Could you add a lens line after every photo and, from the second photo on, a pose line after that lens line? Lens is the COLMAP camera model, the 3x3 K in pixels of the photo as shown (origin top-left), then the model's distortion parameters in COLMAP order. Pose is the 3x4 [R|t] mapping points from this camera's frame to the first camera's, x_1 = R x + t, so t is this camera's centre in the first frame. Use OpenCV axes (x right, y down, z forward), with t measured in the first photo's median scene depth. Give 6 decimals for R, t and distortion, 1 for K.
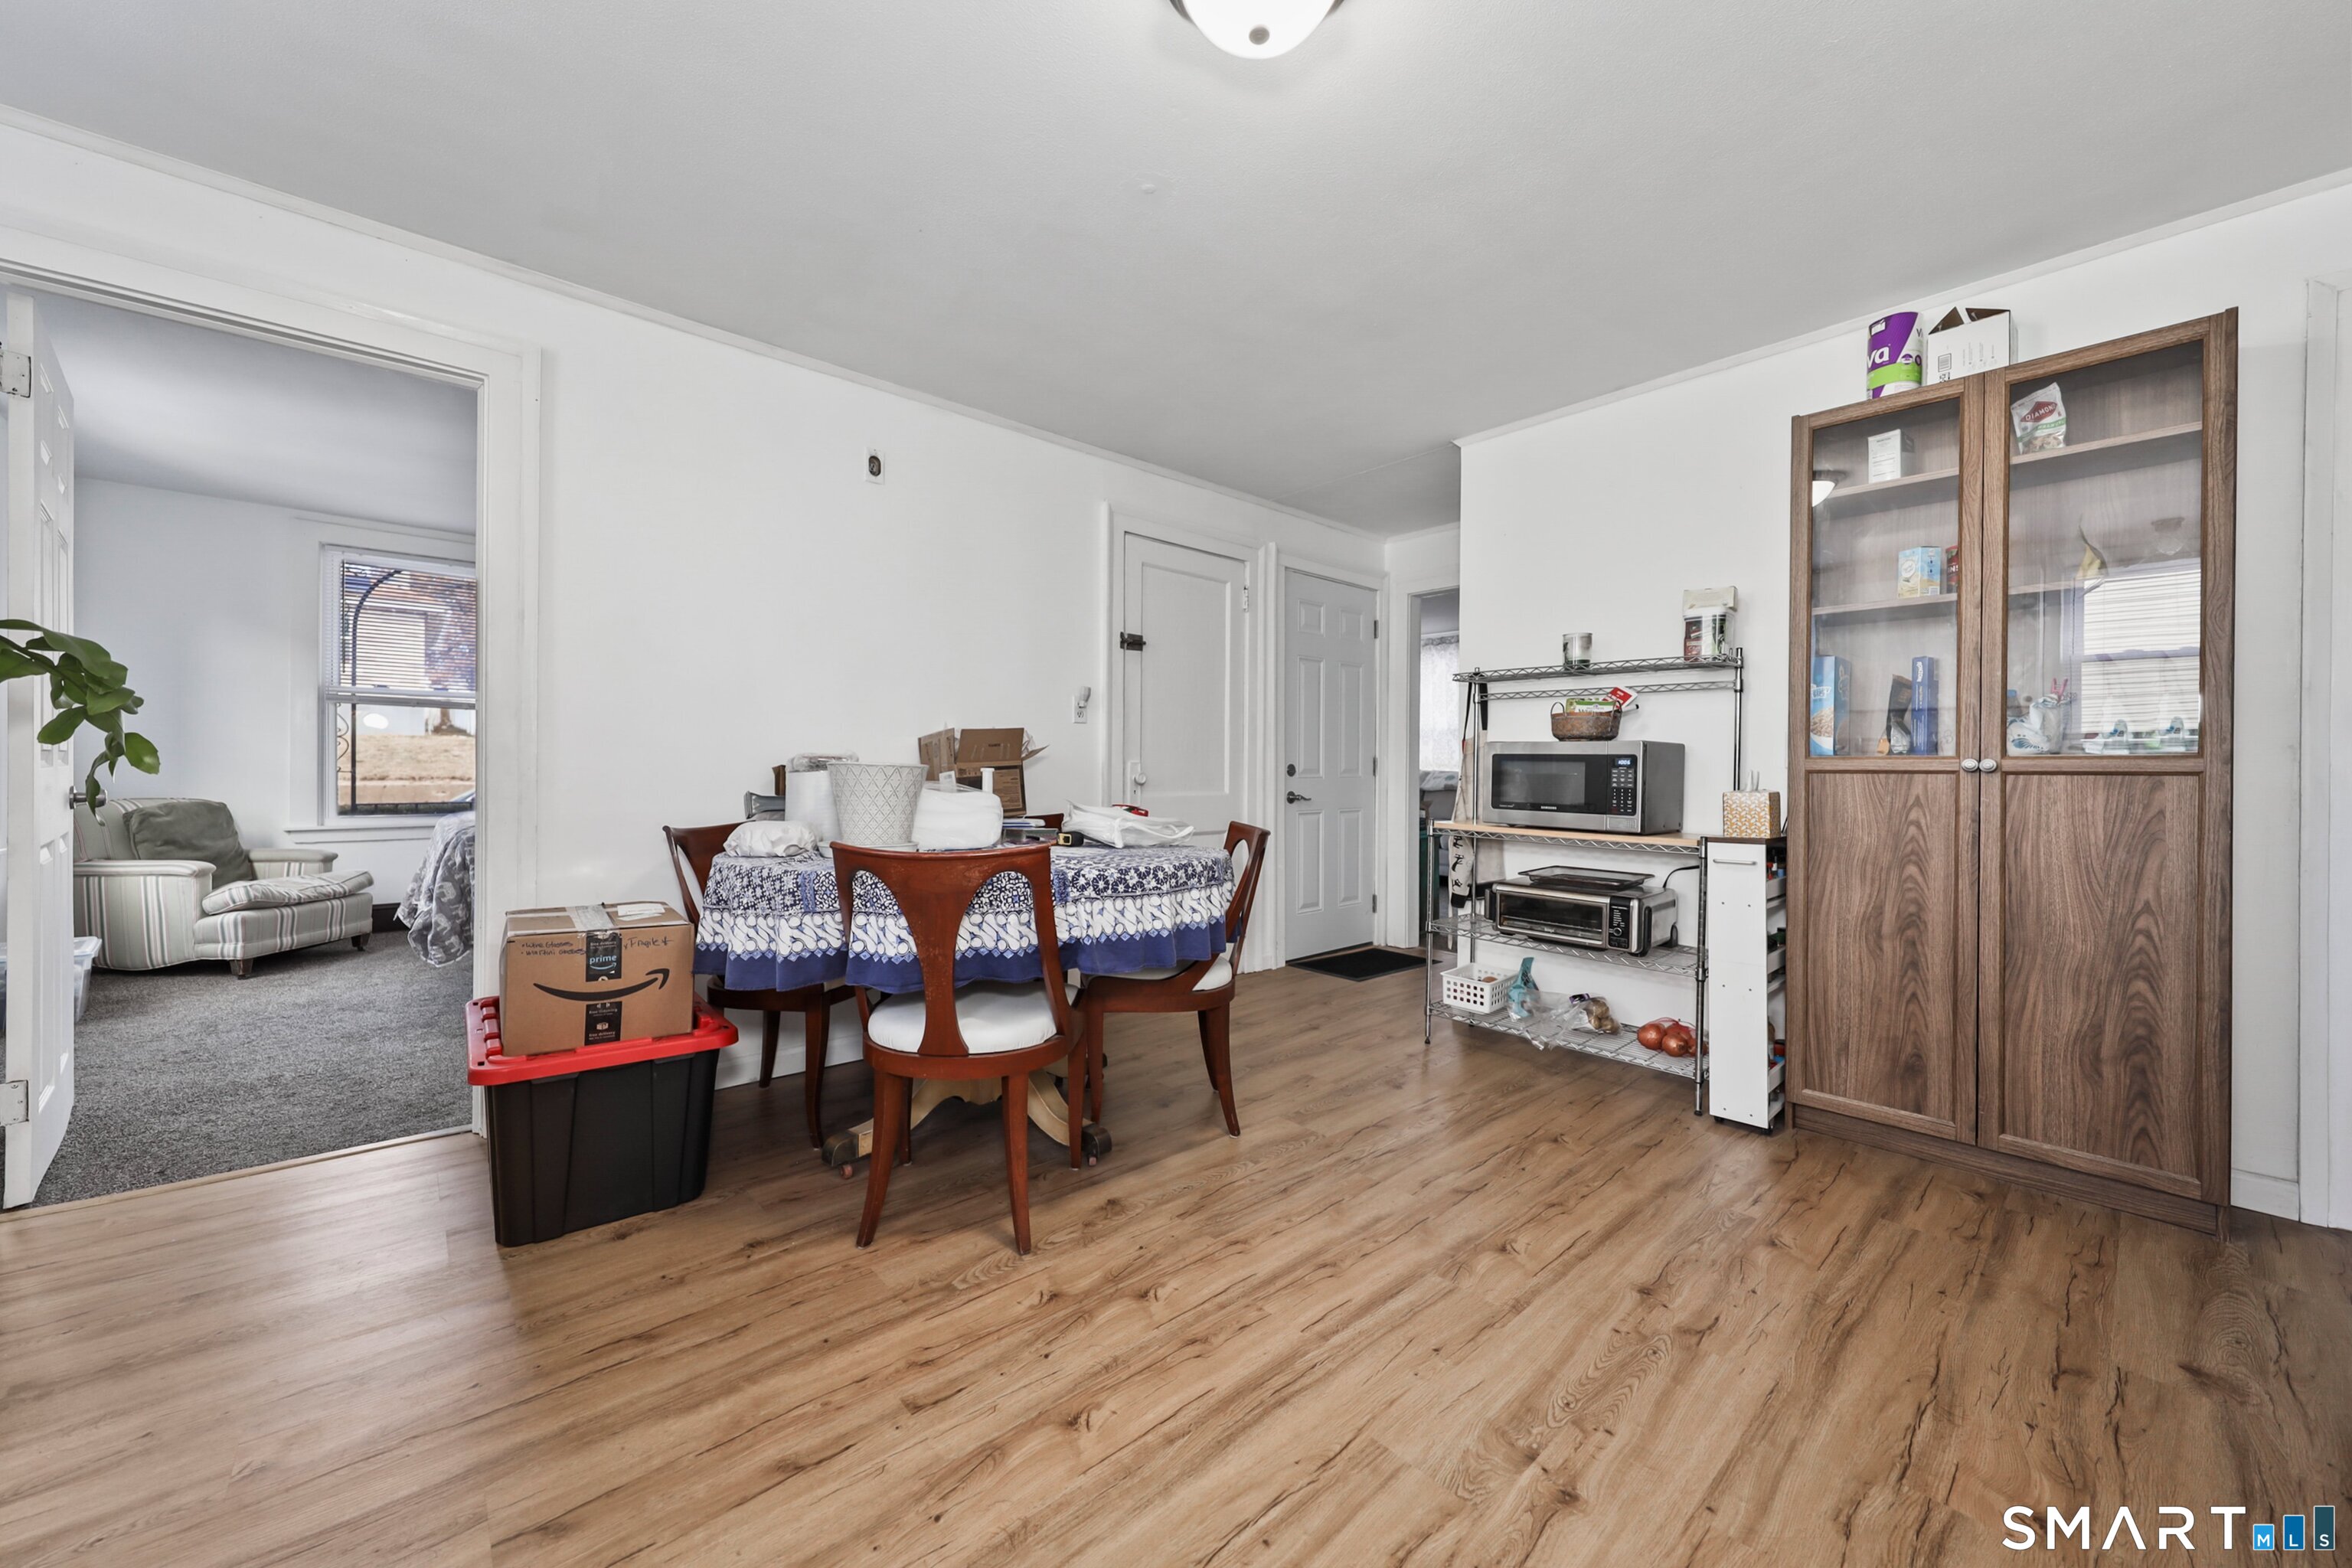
lens RADIAL K [[884.7, 0, 1164.0], [0, 884.7, 776.0], [0, 0, 1]] dist [0.001156, -0.000002]
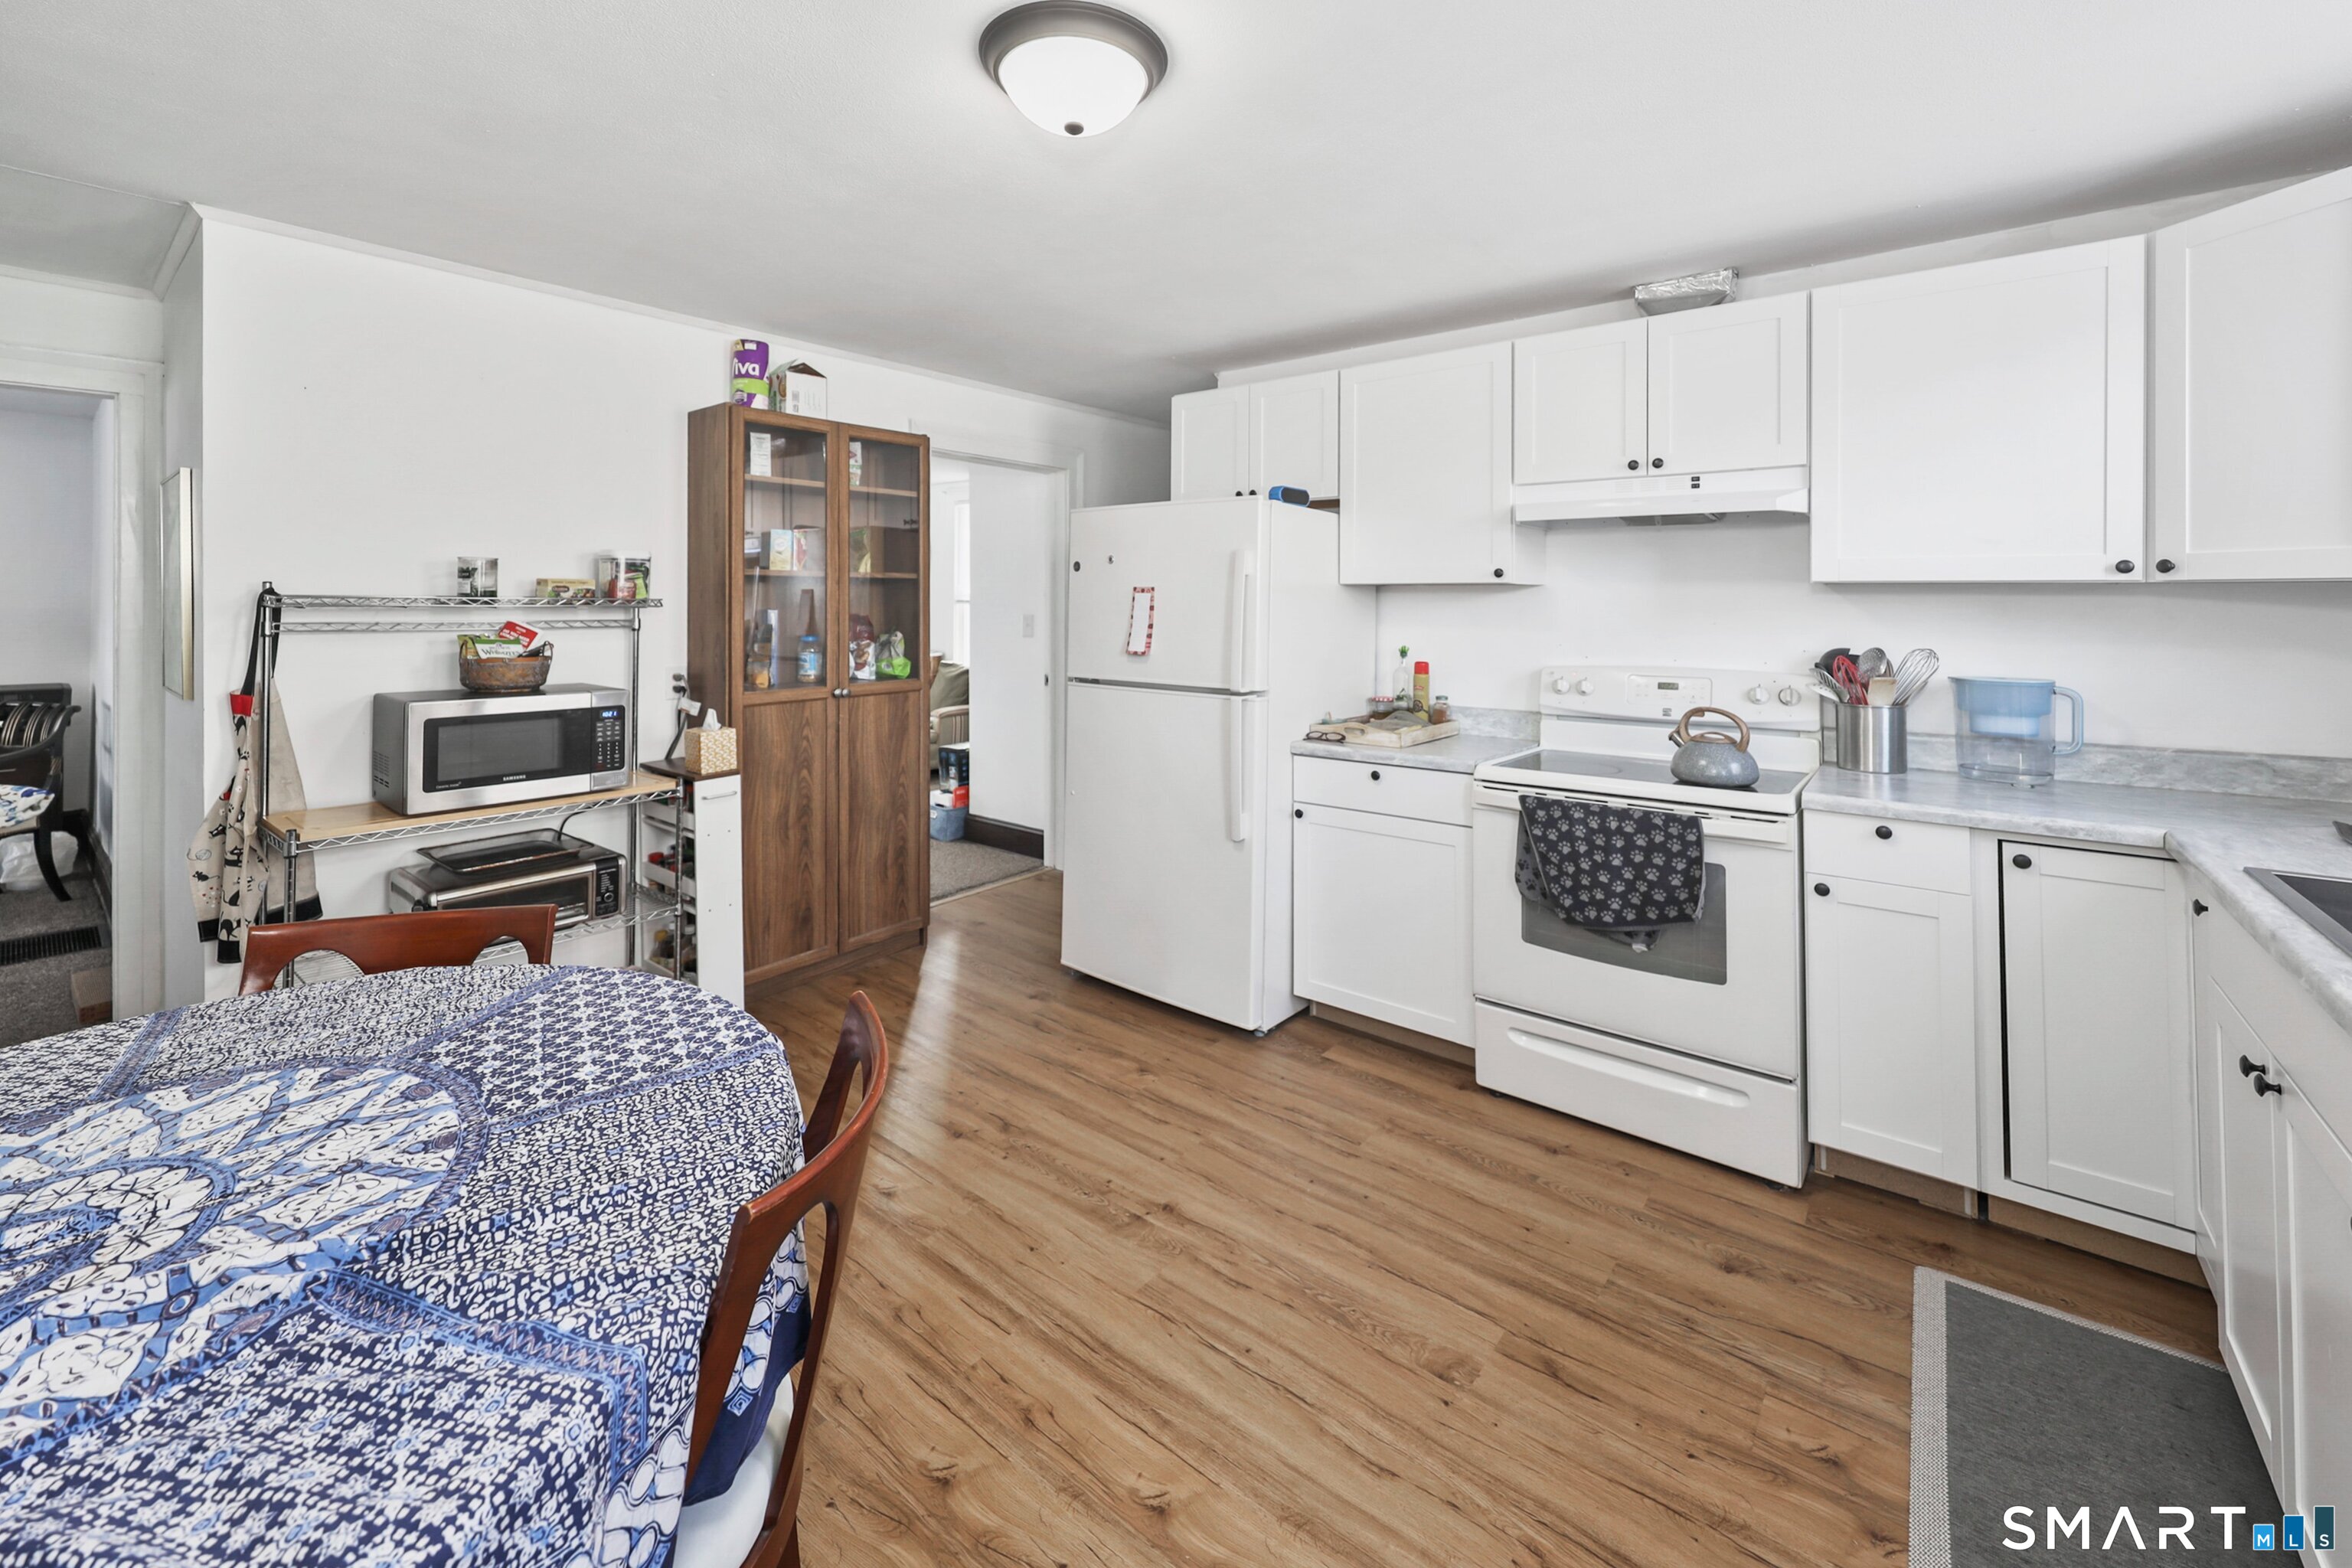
lens RADIAL K [[947.1, 0, 1182.2], [0, 947.1, 588.5], [0, 0, 1]] dist [0.002527, 0.000290]
pose [[-0.175325, -0.000567, 0.984510, -0.838701], [0.003228, 0.999994, 0.001151, -0.215802], [-0.984505, 0.003380, -0.175322, 0.847838]]
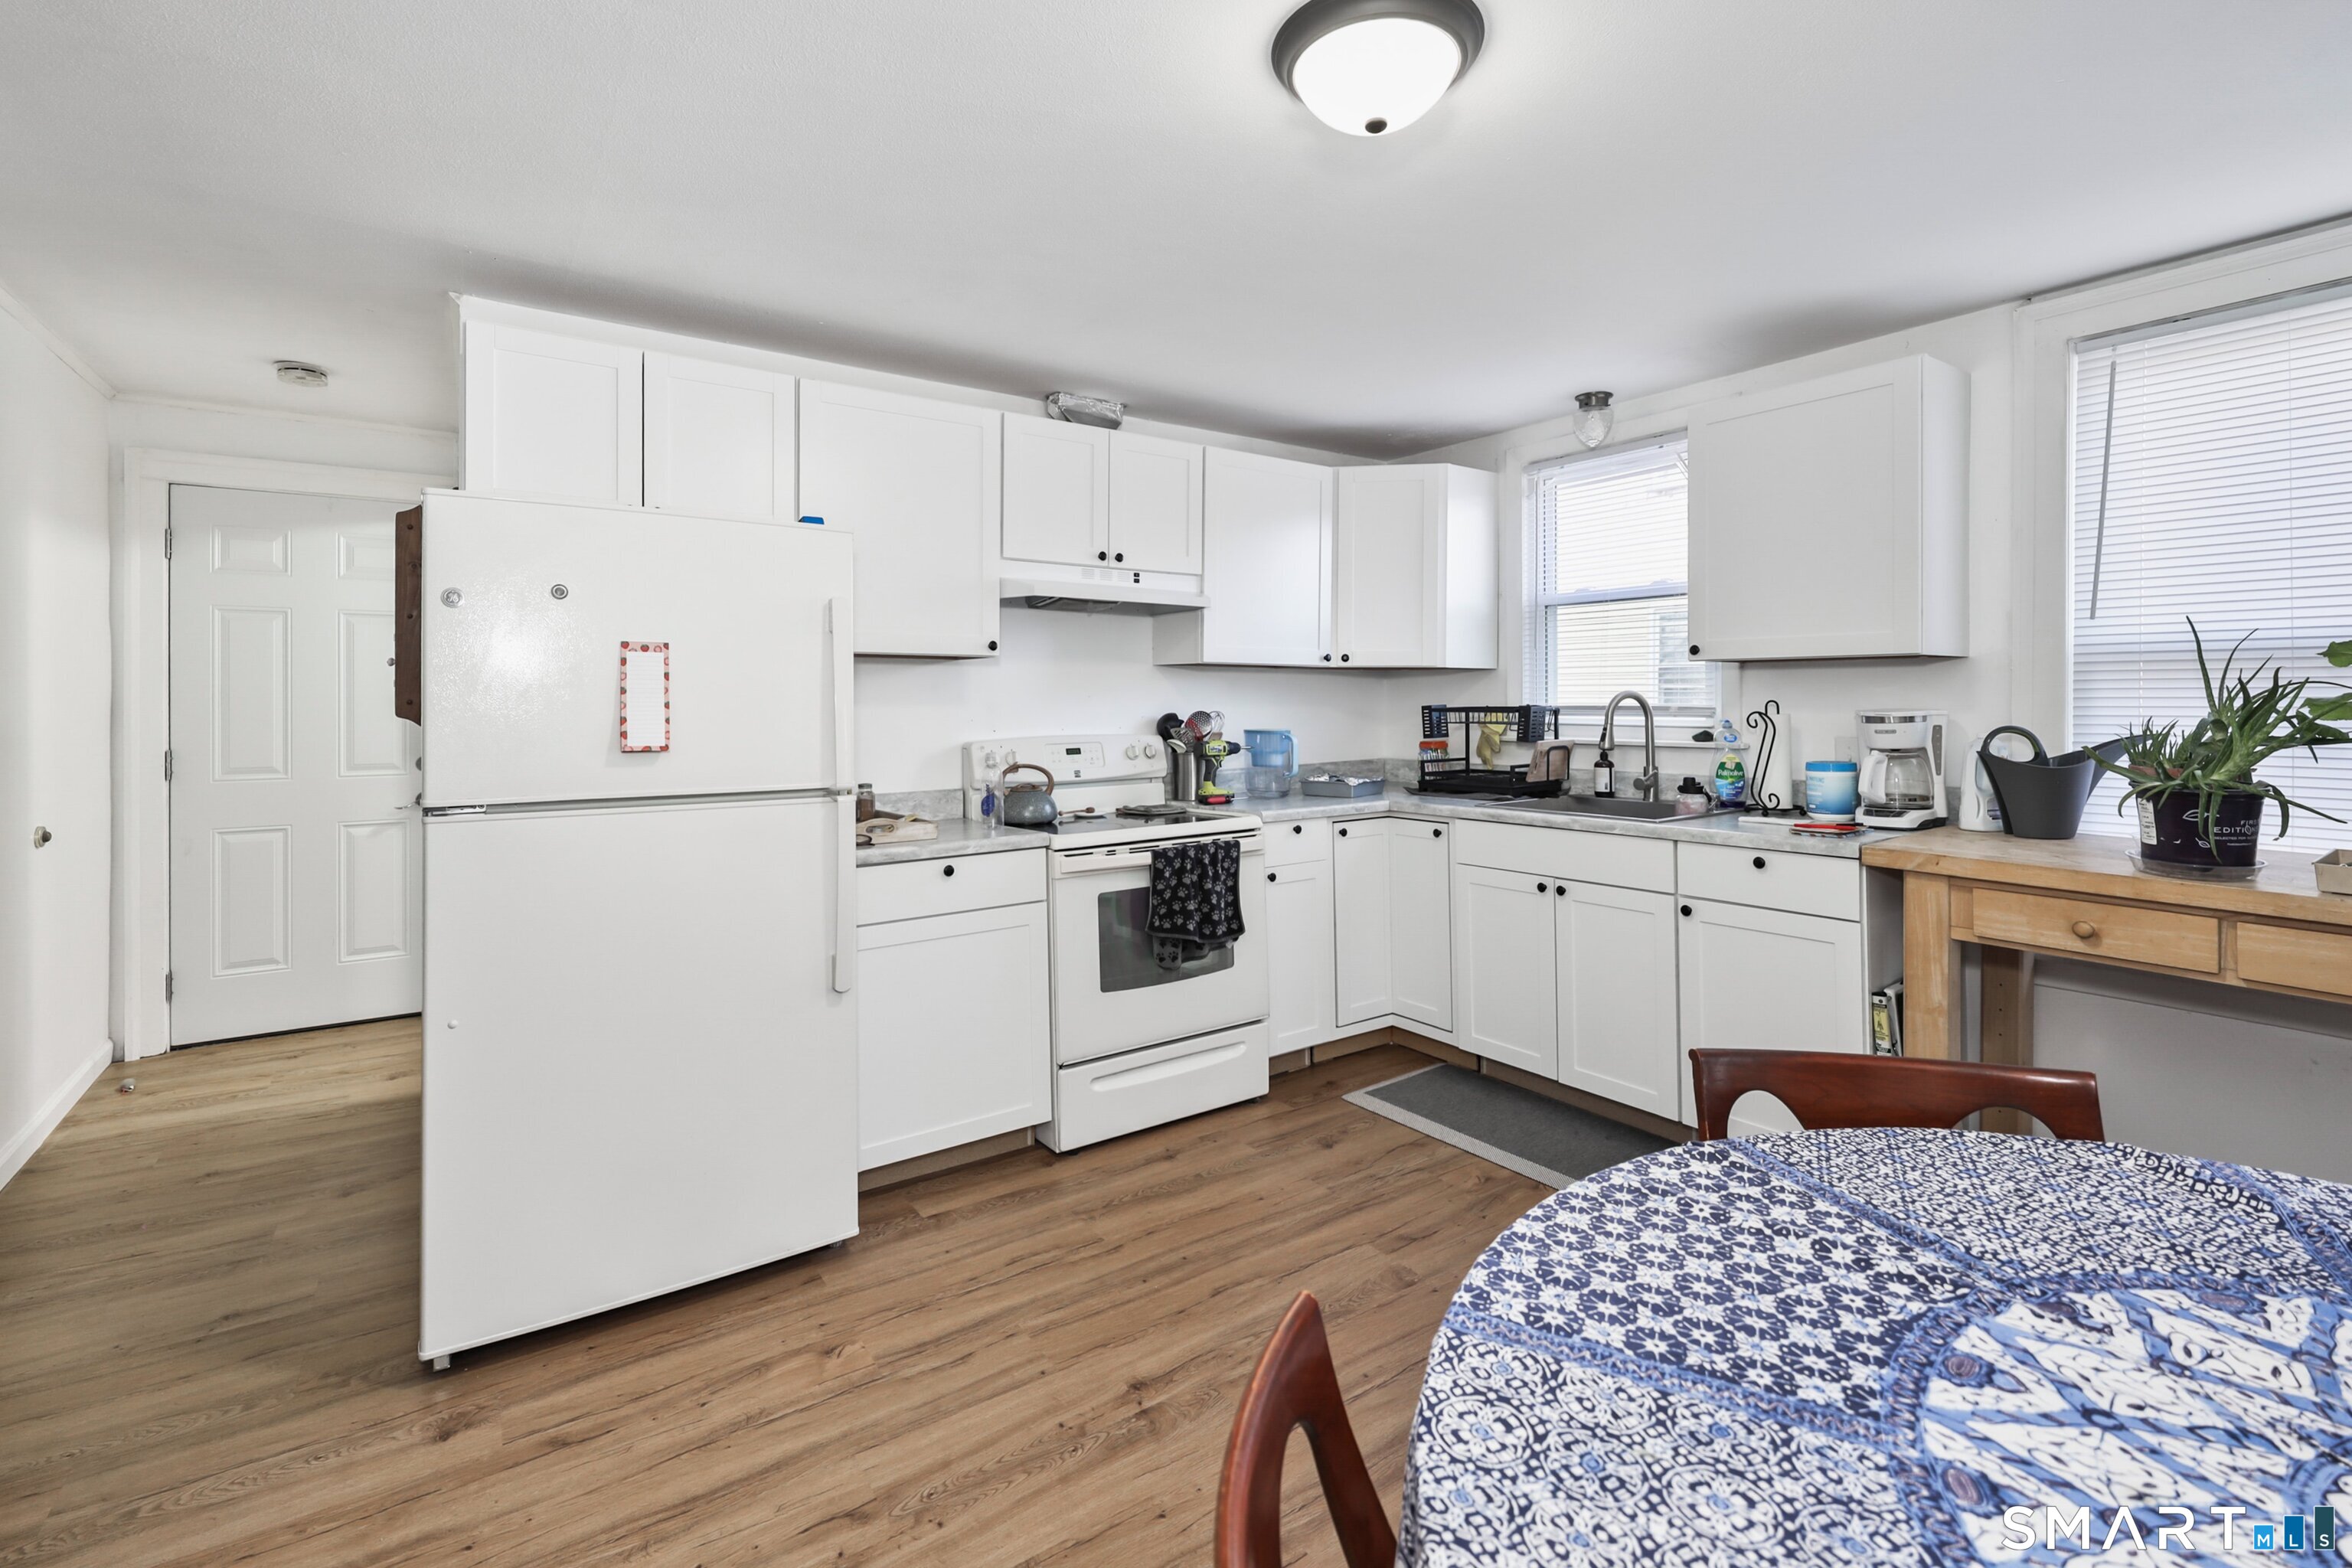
lens RADIAL K [[1037.1, 0, 1174.4], [0, 1037.1, 694.6], [0, 0, 1]] dist [0.008944, -0.000349]
pose [[-0.992084, -0.009637, 0.125205, 0.140154], [-0.008954, 0.999942, 0.006017, -0.170024], [-0.125256, 0.004848, -0.992113, 1.709805]]
